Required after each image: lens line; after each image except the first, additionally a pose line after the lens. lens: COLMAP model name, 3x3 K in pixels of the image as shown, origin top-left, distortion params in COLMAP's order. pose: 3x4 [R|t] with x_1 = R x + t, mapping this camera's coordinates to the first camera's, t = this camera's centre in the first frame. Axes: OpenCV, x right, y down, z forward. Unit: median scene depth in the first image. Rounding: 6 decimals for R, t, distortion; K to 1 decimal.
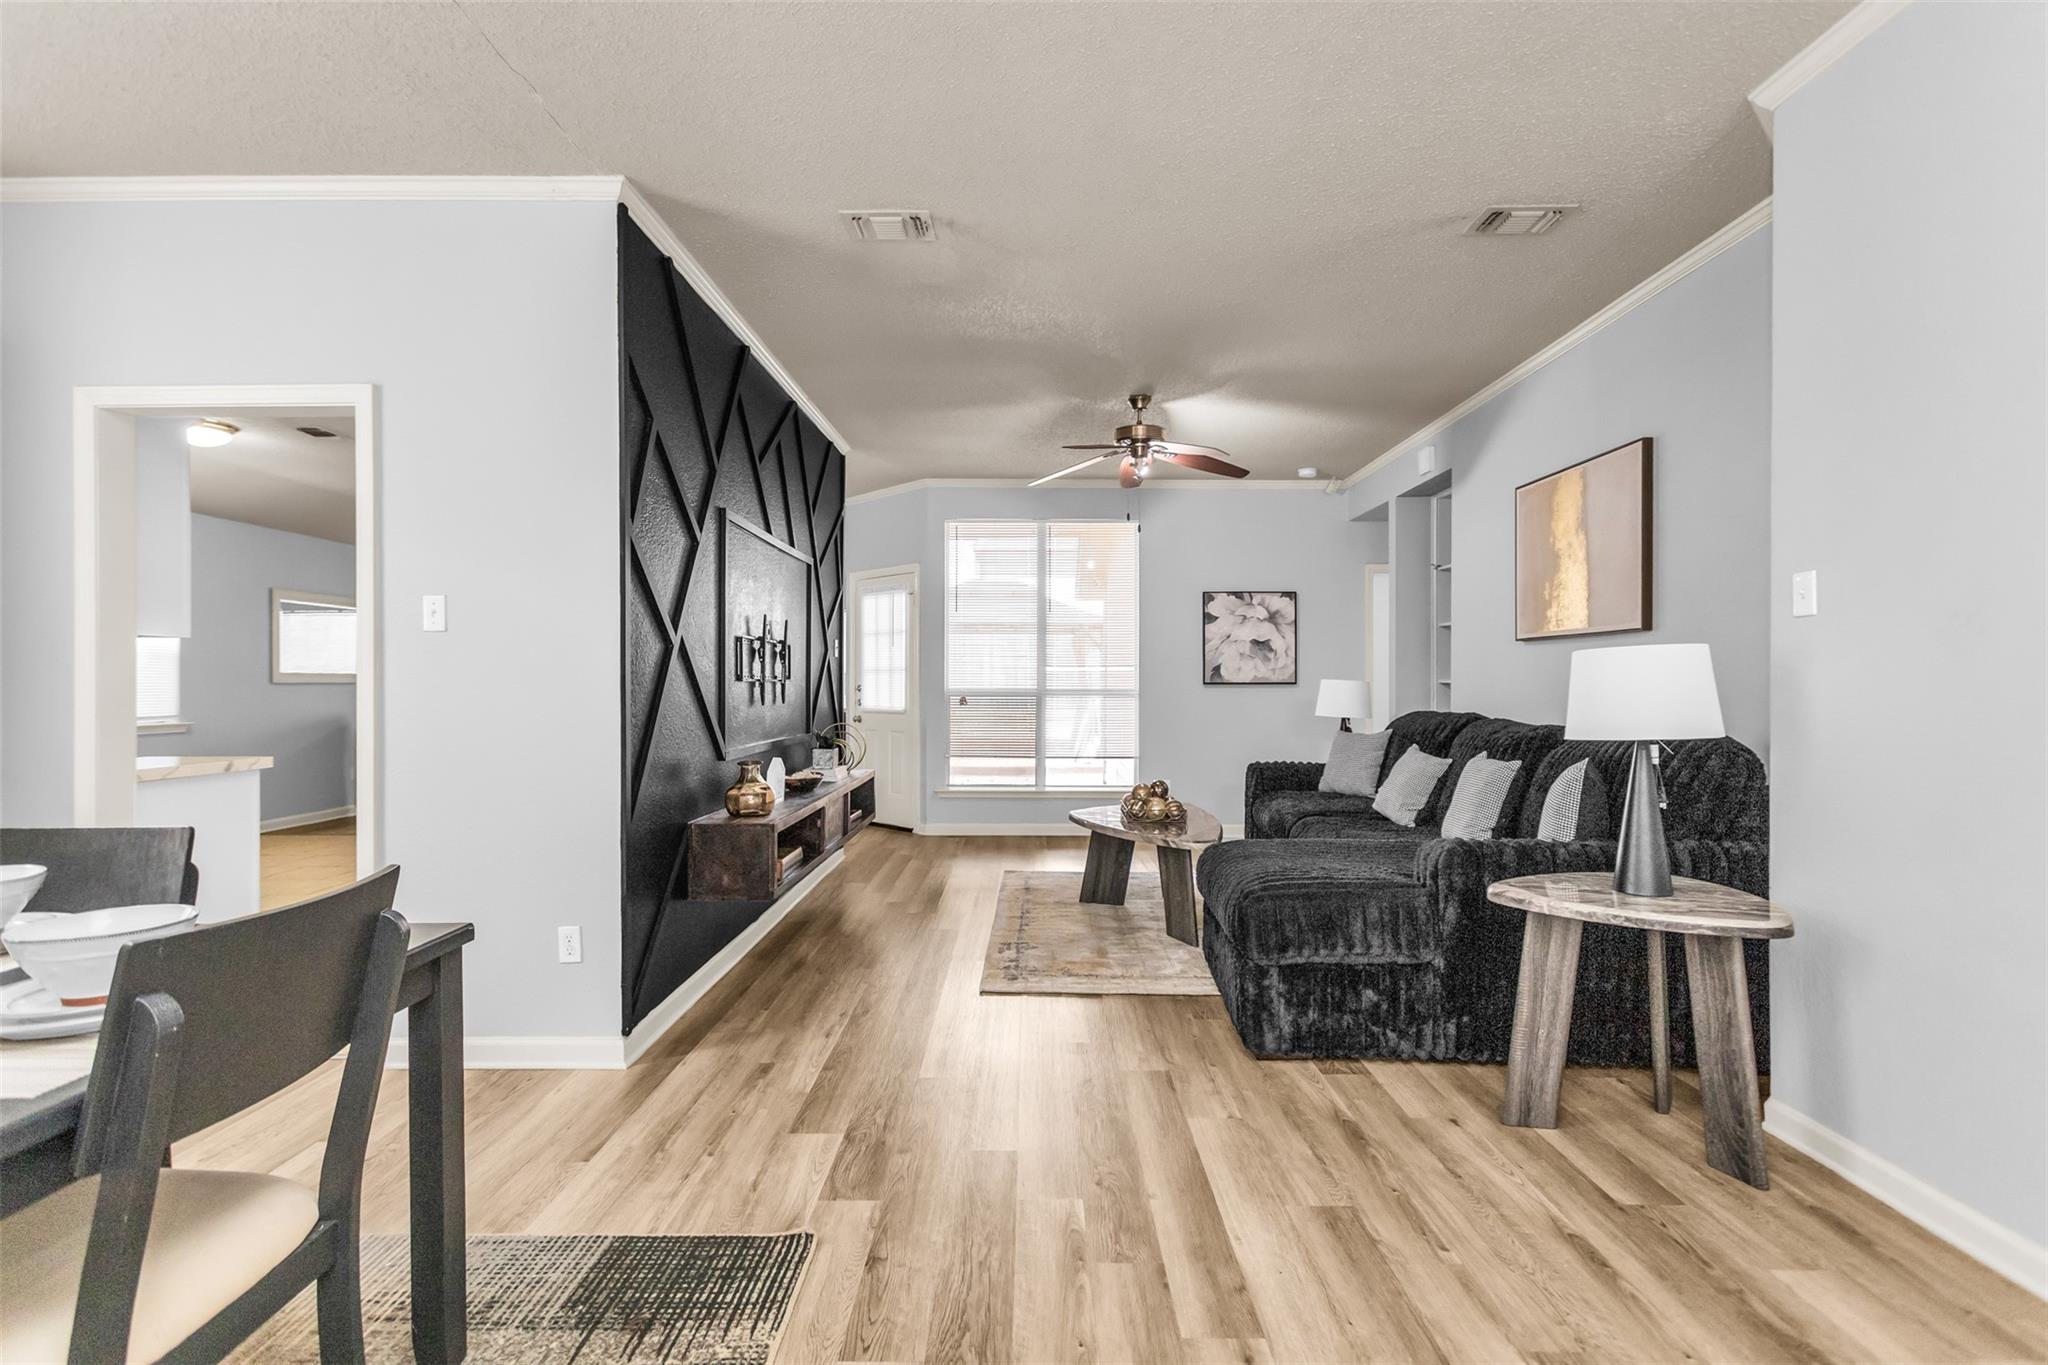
lens RADIAL K [[980.7, 0, 1023.9], [0, 980.7, 680.8], [0, 0, 1]] dist [0.001164, 0.002487]
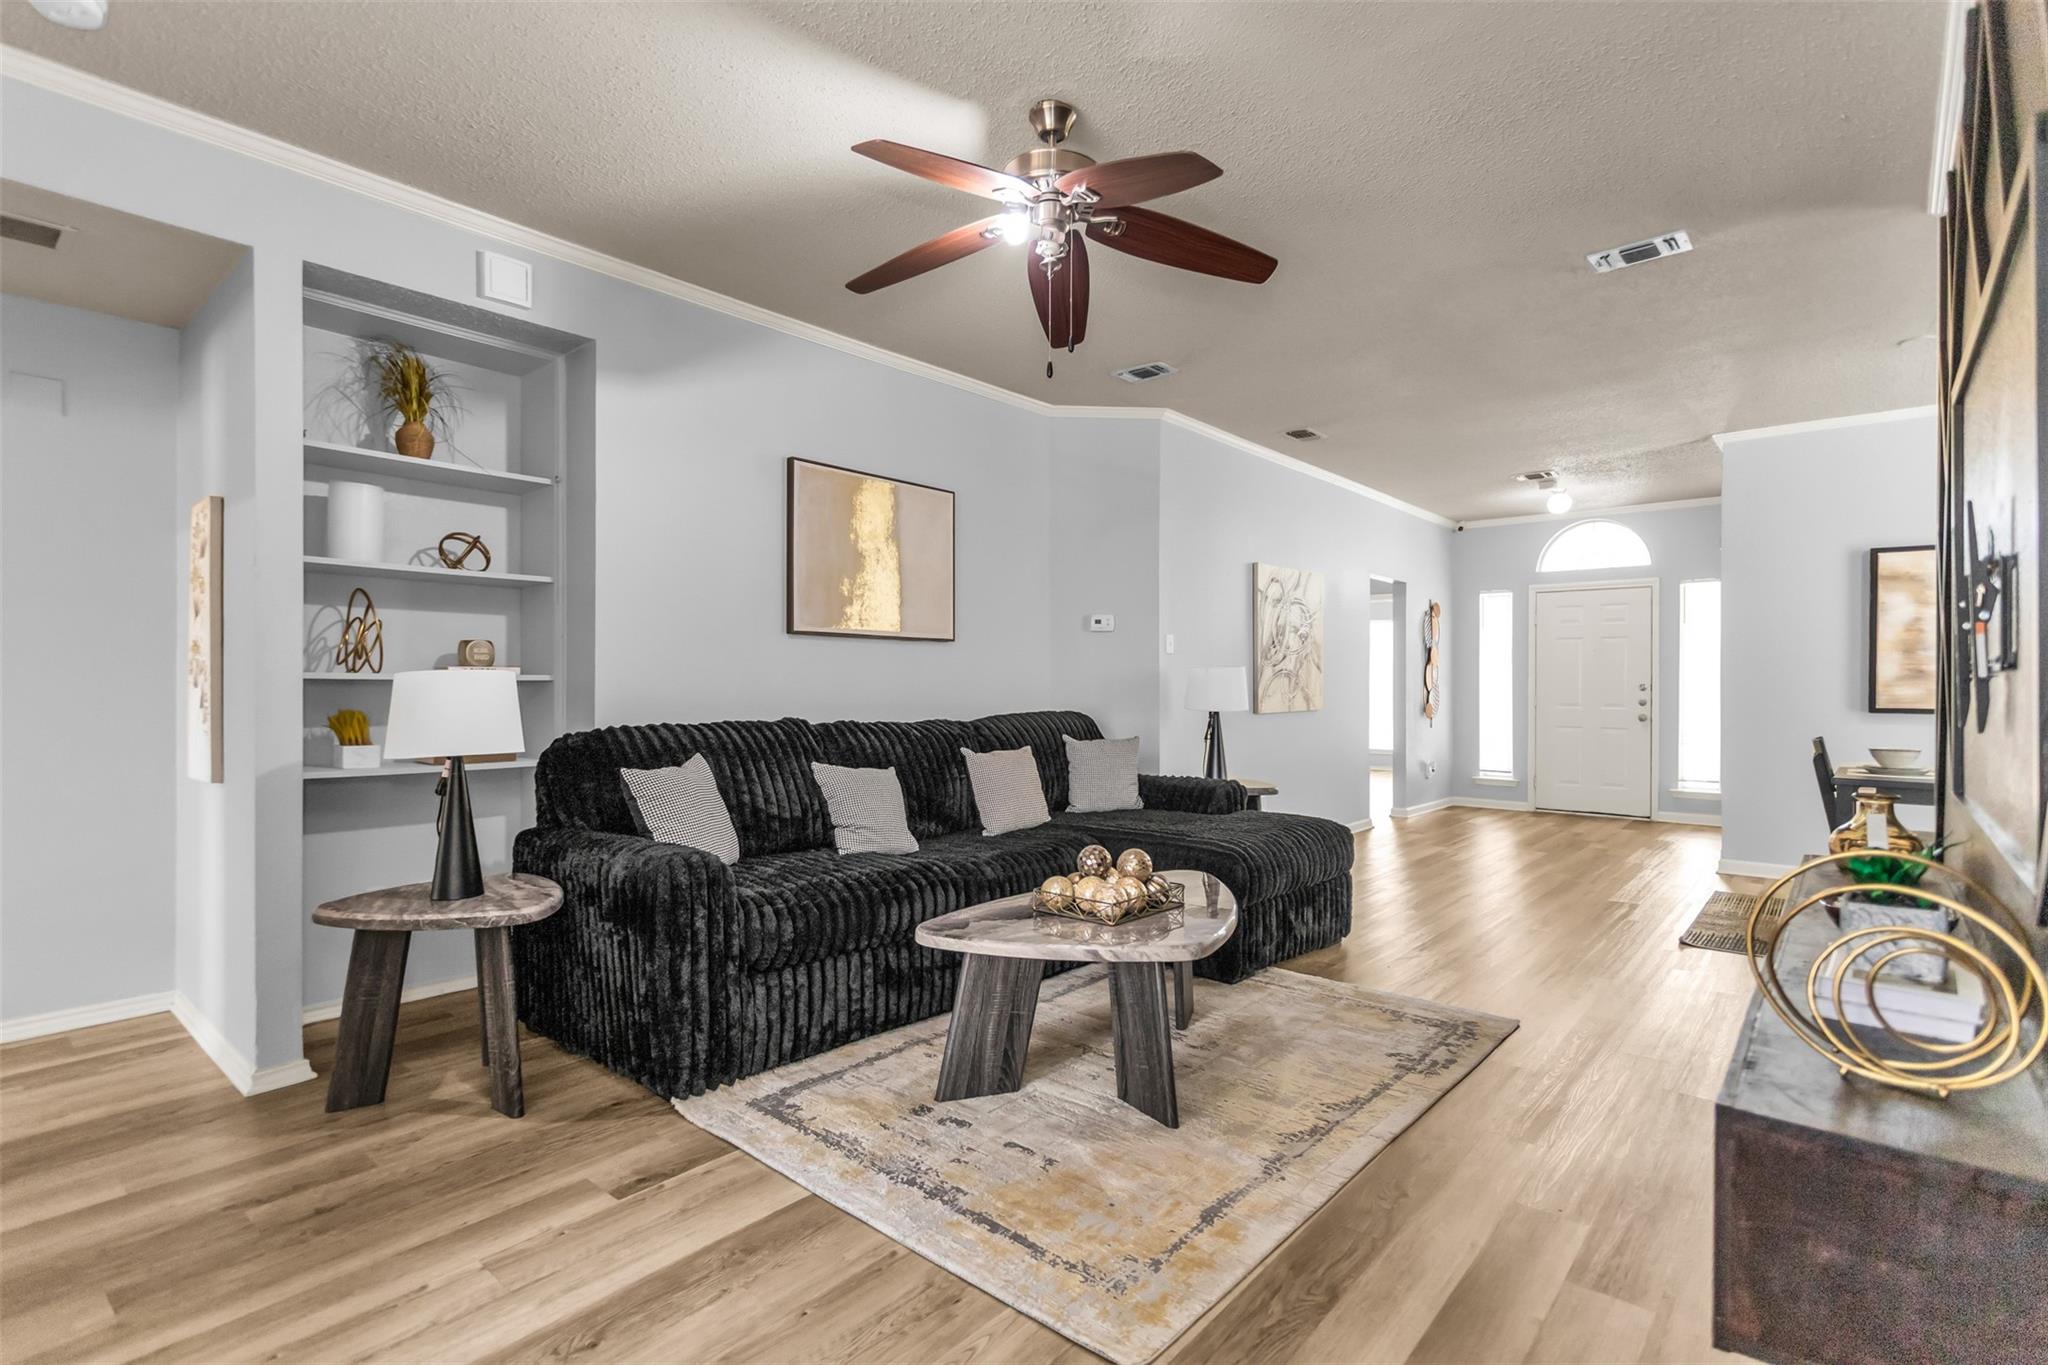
lens RADIAL K [[980.7, 0, 1016.8], [0, 980.7, 683.1], [0, 0, 1]] dist [0.001164, 0.002487]
pose [[-0.763813, 0.000553, 0.645437, -0.283878], [-0.002489, 0.999990, -0.003802, 0.009037], [-0.645433, -0.004511, -0.763804, 2.061592]]
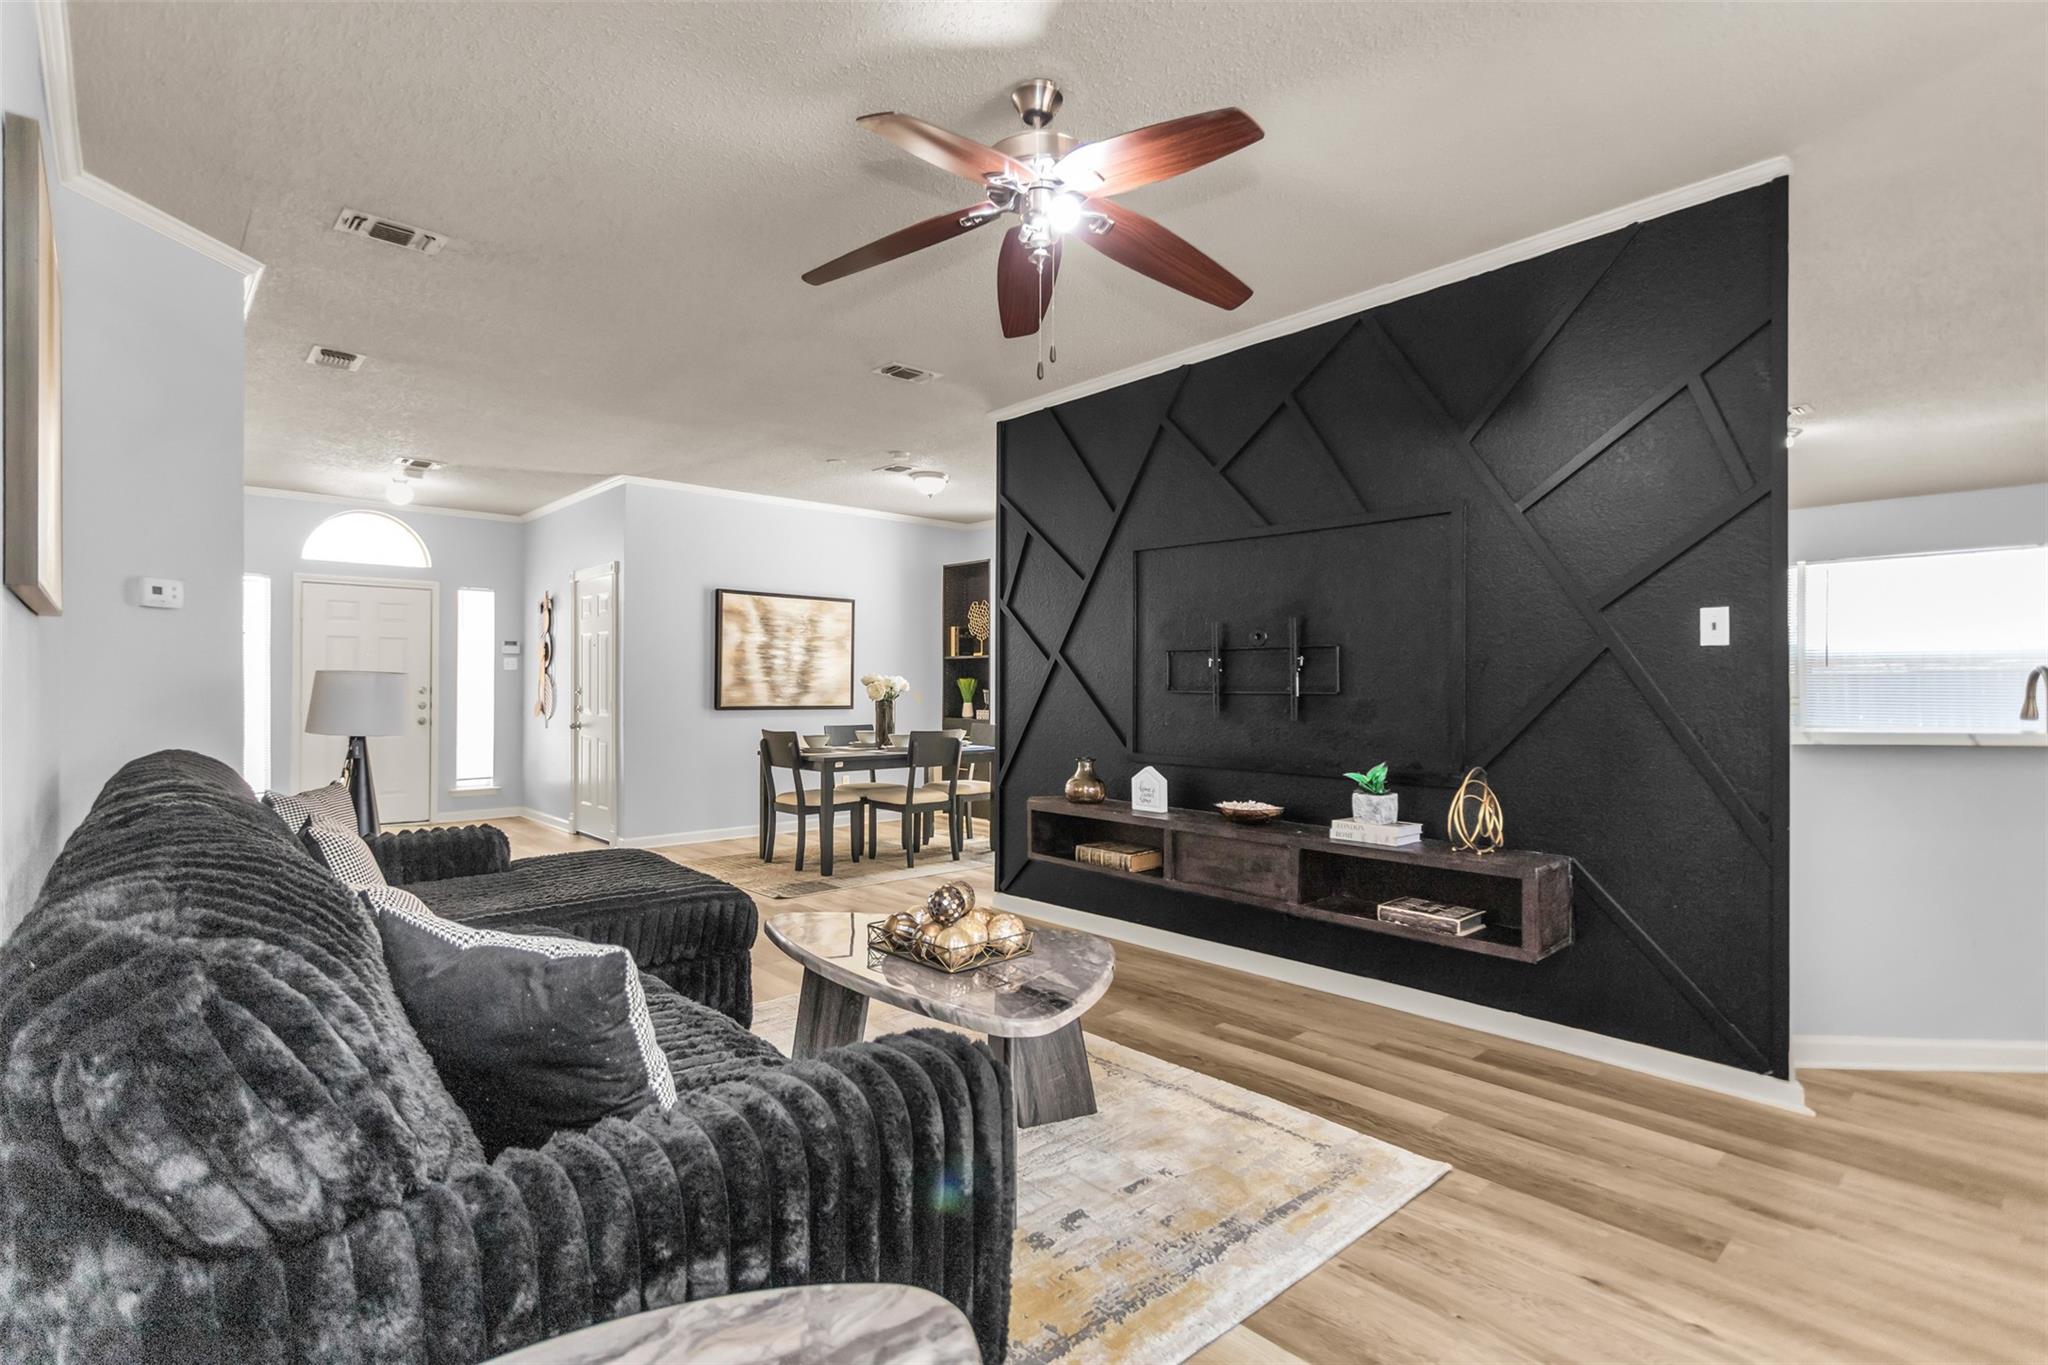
lens RADIAL K [[980.7, 0, 1020.5], [0, 980.7, 683.1], [0, 0, 1]] dist [0.001164, 0.002487]
pose [[-0.732266, -0.001952, -0.681015, 0.654371], [-0.001931, 0.999998, -0.000790, -0.011551], [0.681016, 0.000736, -0.732269, 1.974412]]
